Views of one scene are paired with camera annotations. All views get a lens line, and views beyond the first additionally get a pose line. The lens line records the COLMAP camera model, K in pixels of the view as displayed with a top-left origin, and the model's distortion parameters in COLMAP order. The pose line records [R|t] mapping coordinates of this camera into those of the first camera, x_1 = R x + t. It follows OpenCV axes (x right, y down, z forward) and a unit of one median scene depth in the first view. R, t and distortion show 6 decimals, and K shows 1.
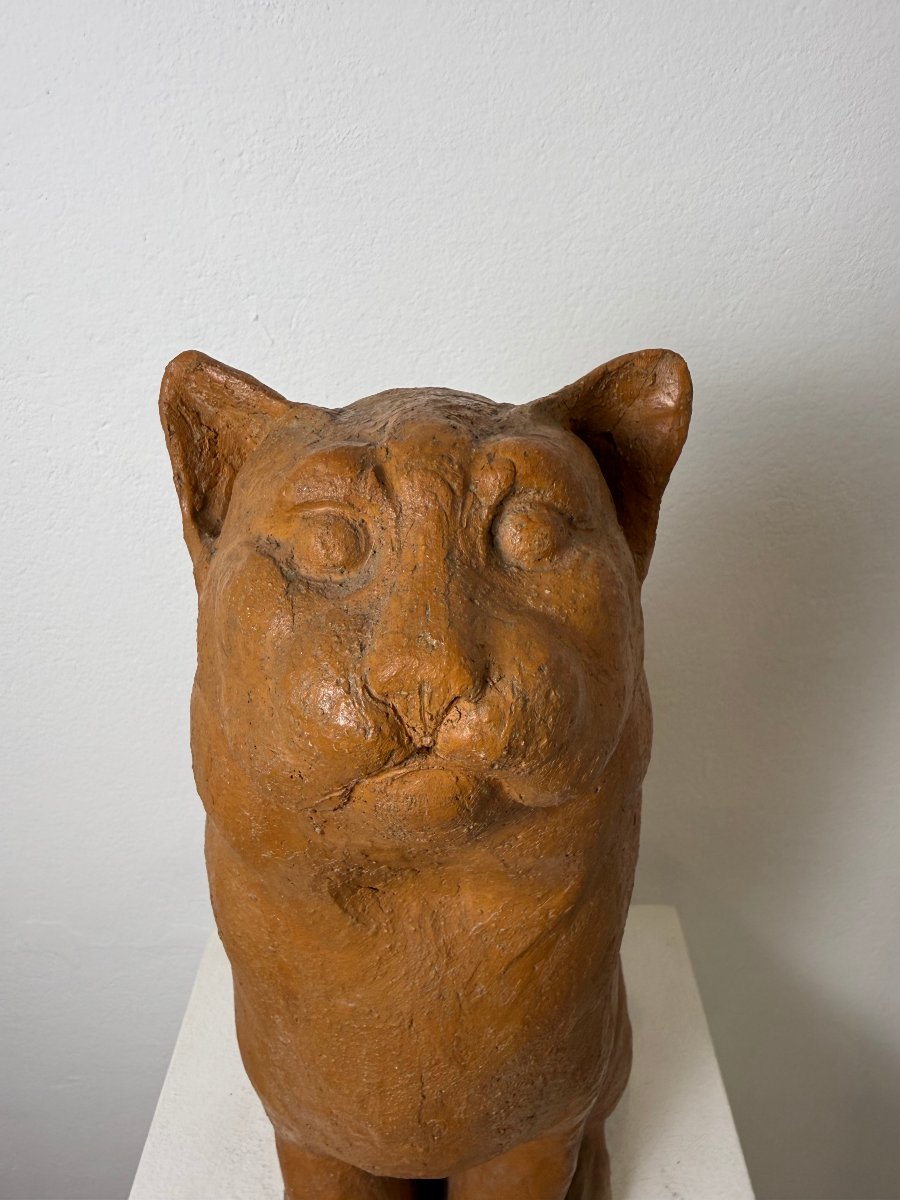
lens RADIAL K [[889.5, 0, 454.2], [0, 889.5, 537.0], [0, 0, 1]] dist [0.008701, -0.043768]
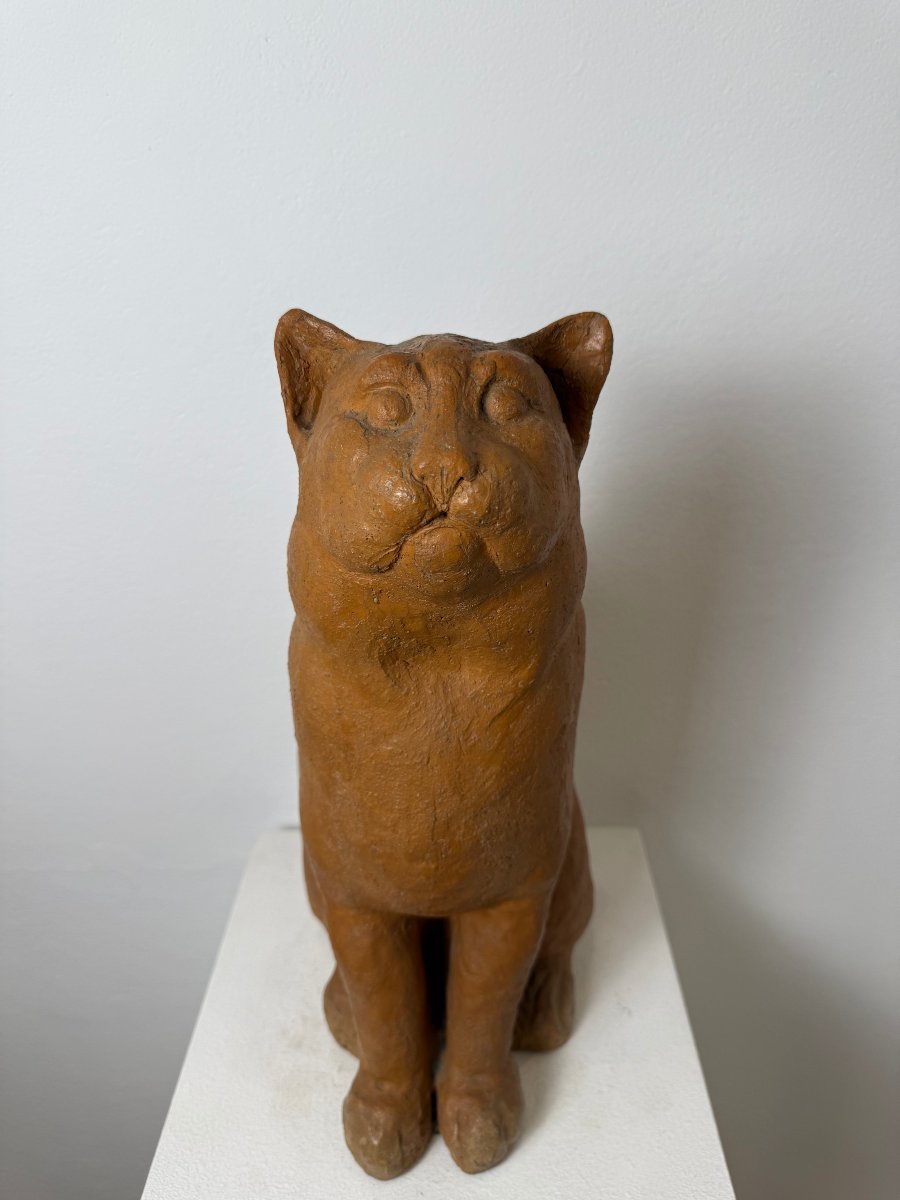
lens RADIAL K [[889.5, 0, 453.8], [0, 889.5, 605.0], [0, 0, 1]] dist [0.008701, -0.043768]
pose [[0.999939, 0.010158, -0.004327, -0.000692], [-0.010130, 0.999928, 0.006438, 0.150624], [0.004392, -0.006394, 0.999970, -0.293967]]
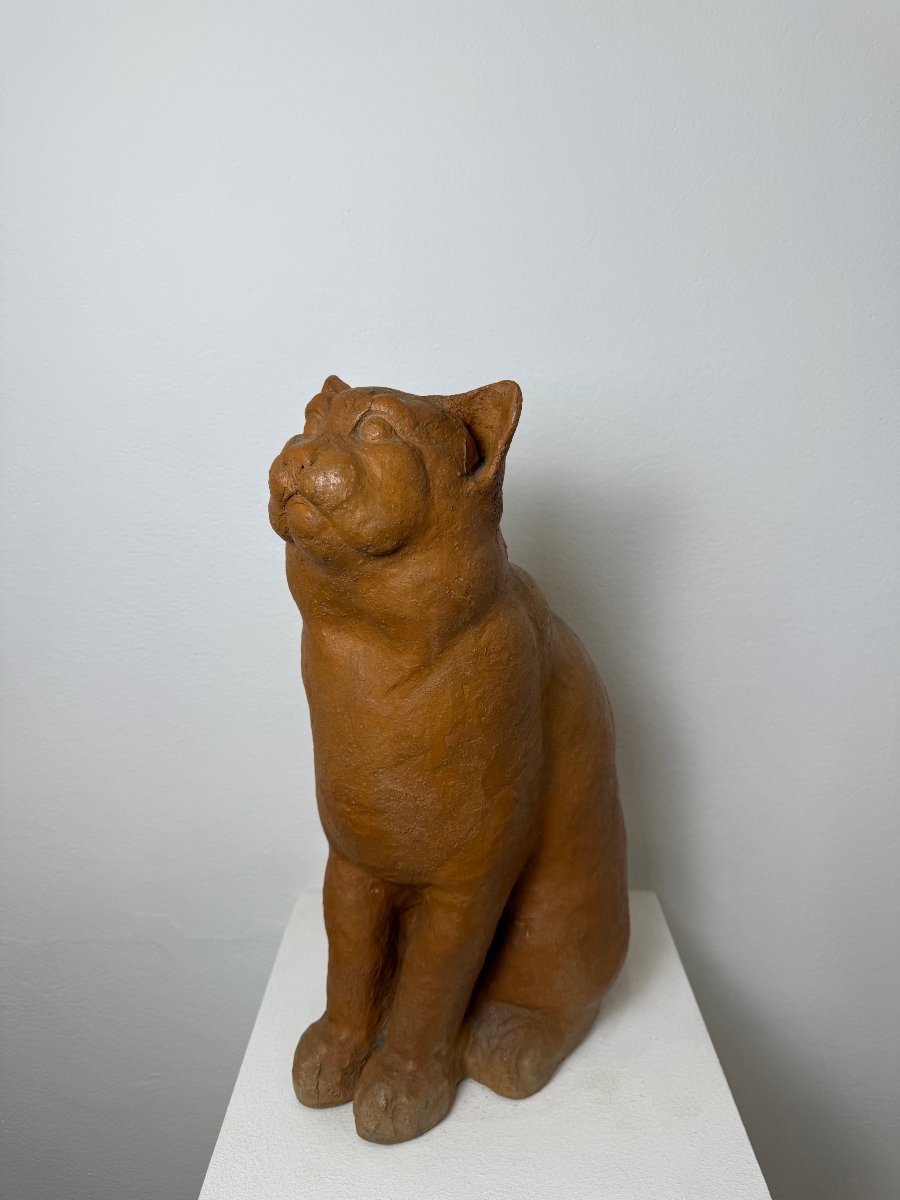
lens RADIAL K [[889.5, 0, 454.5], [0, 889.5, 608.2], [0, 0, 1]] dist [0.008701, -0.043768]
pose [[0.999807, 0.019322, 0.003490, -0.075298], [-0.018241, 0.979809, -0.199100, 0.381109], [-0.007266, 0.198998, 0.979973, -0.479944]]
